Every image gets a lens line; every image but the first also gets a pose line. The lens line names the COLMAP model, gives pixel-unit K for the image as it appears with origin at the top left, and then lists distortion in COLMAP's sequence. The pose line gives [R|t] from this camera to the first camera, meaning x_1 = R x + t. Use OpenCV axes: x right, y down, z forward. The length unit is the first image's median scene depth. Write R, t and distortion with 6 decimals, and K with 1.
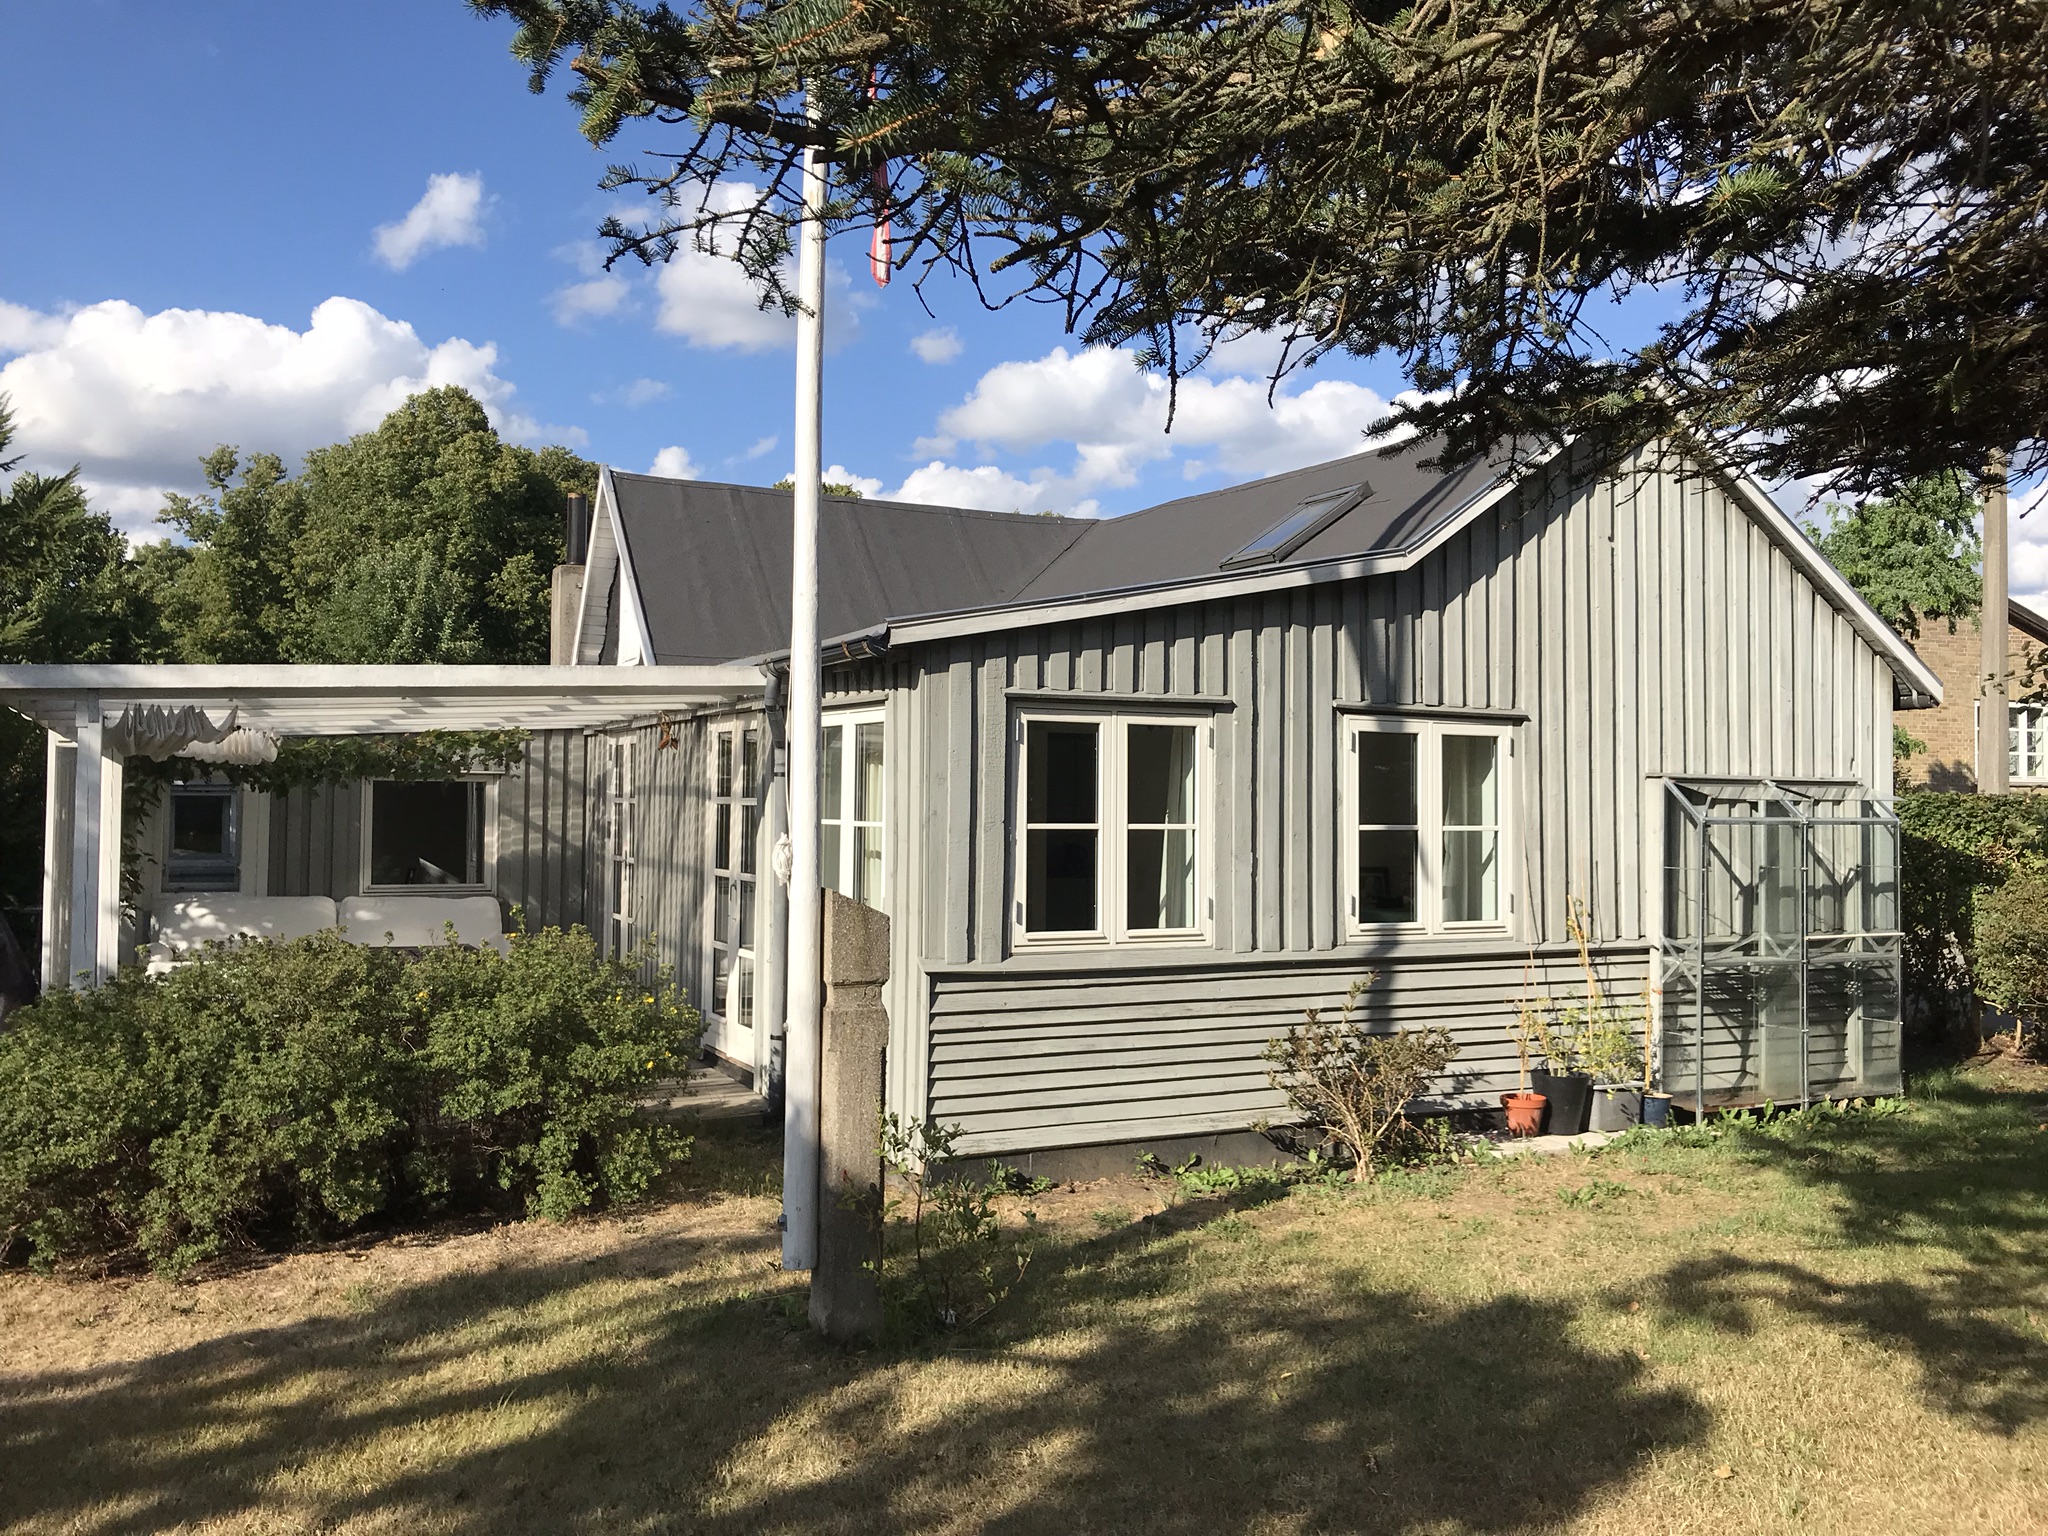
lens RADIAL K [[1694.7, 0, 1024.0], [0, 1694.7, 768.0], [0, 0, 1]] dist [0.002492, 0.001128]
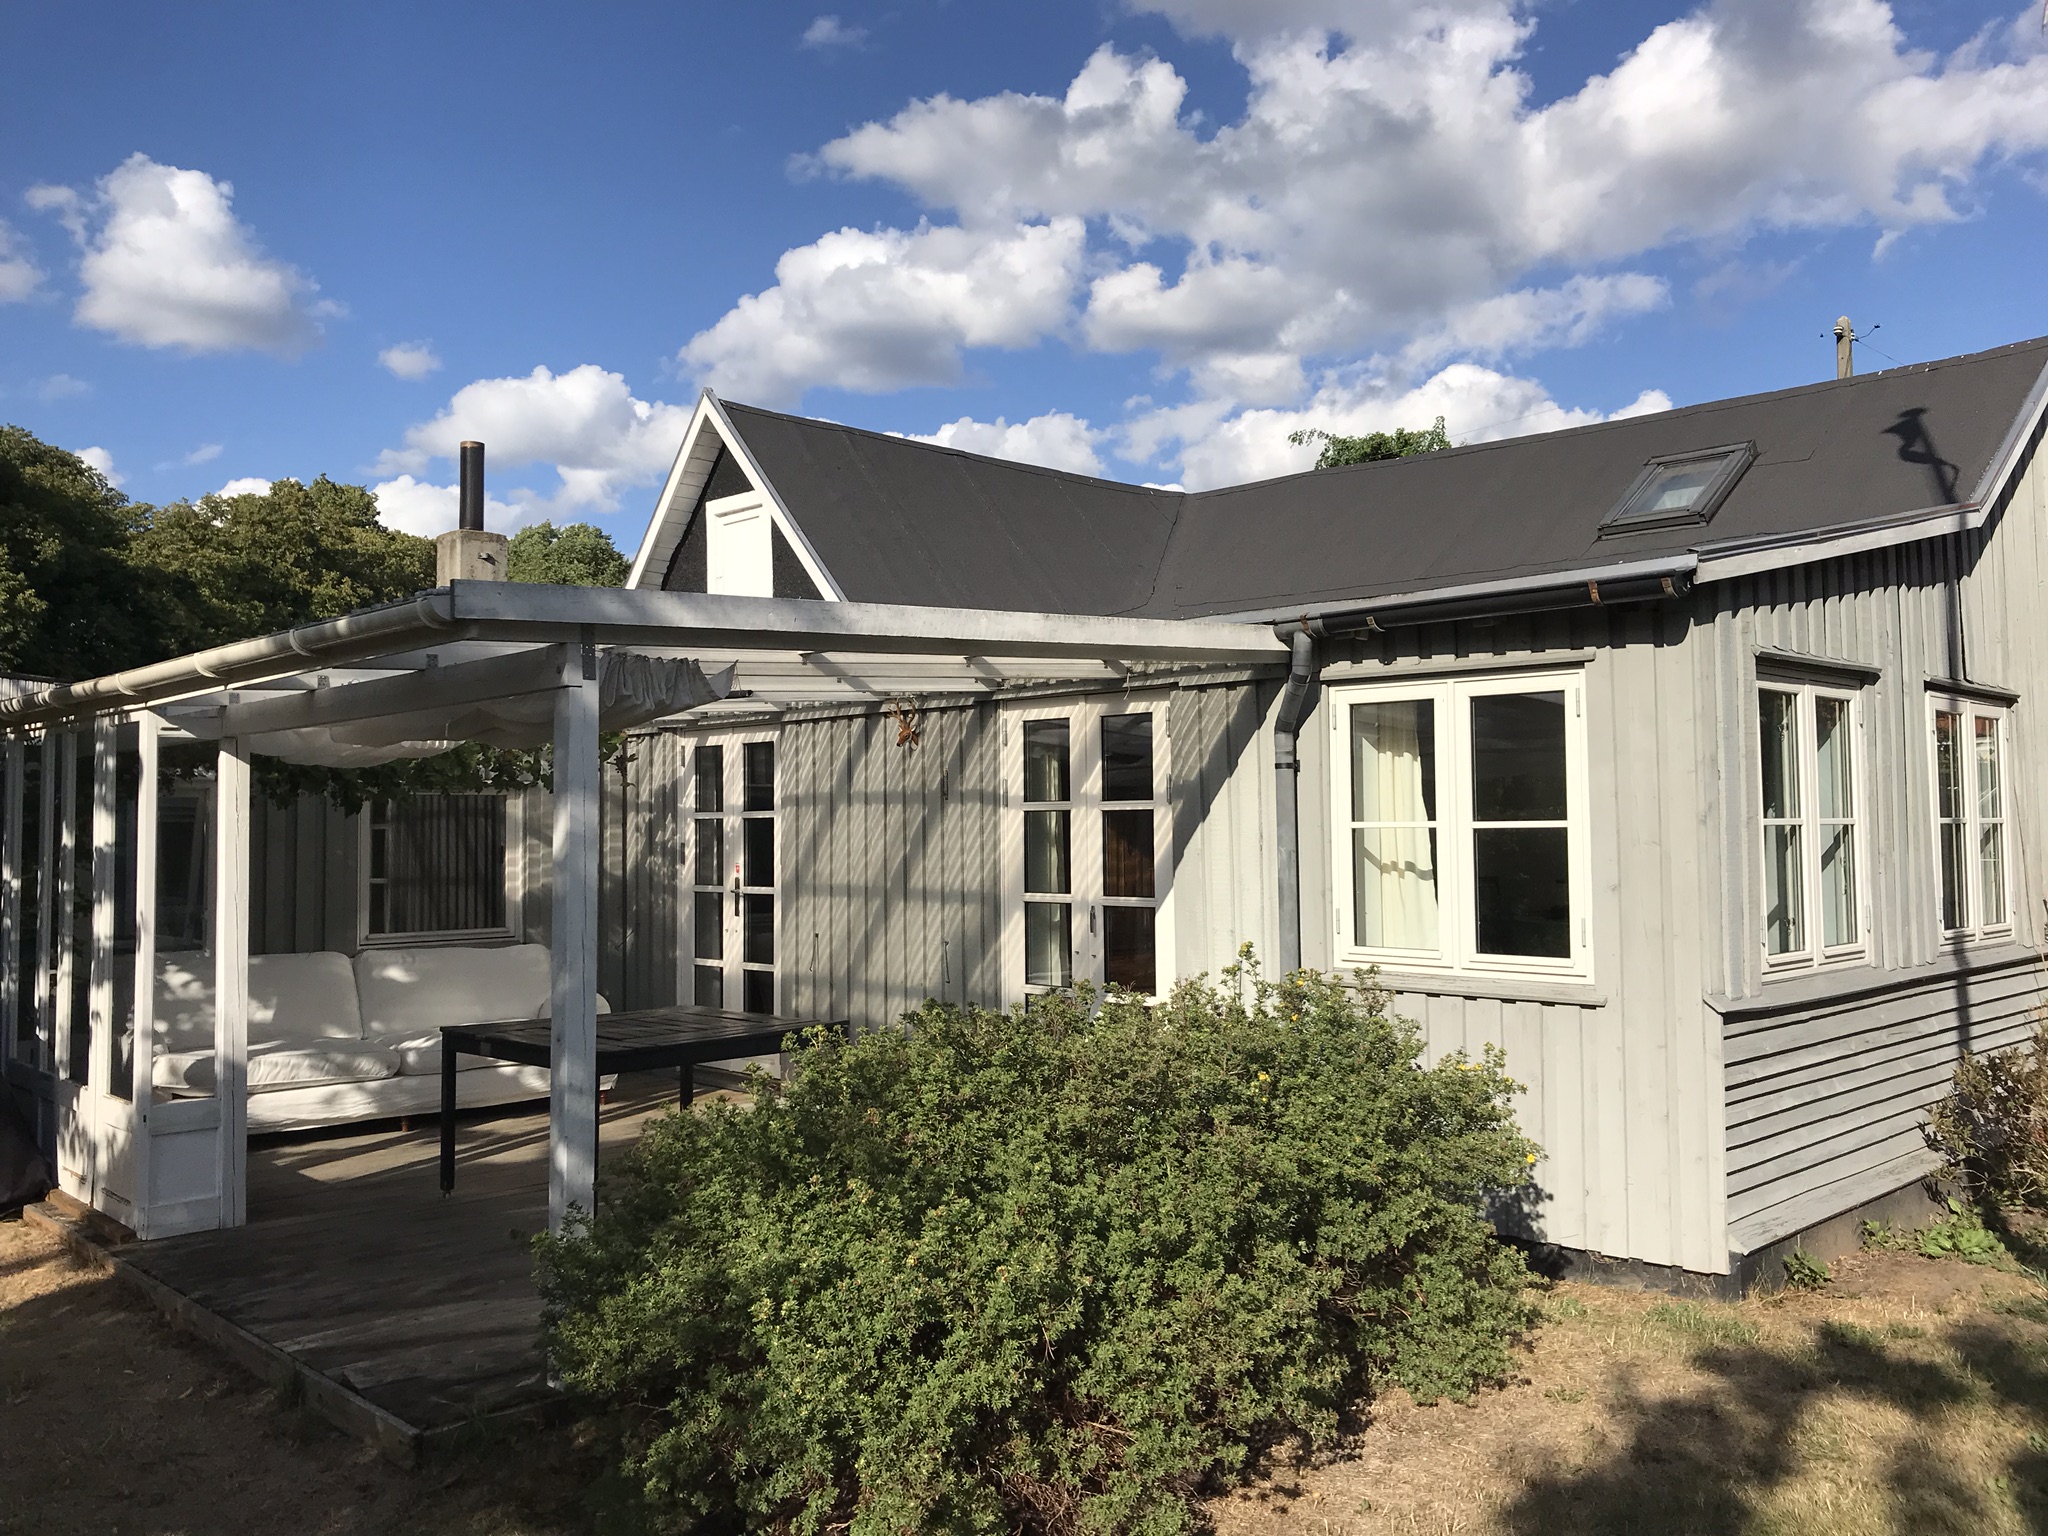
lens RADIAL K [[1667.2, 0, 1024.0], [0, 1667.2, 768.0], [0, 0, 1]] dist [-0.006222, -0.001732]
pose [[0.954300, -0.006431, 0.298781, -0.409225], [0.011362, 0.999826, -0.014769, 0.012336], [-0.298634, 0.017488, 0.954207, 0.263349]]
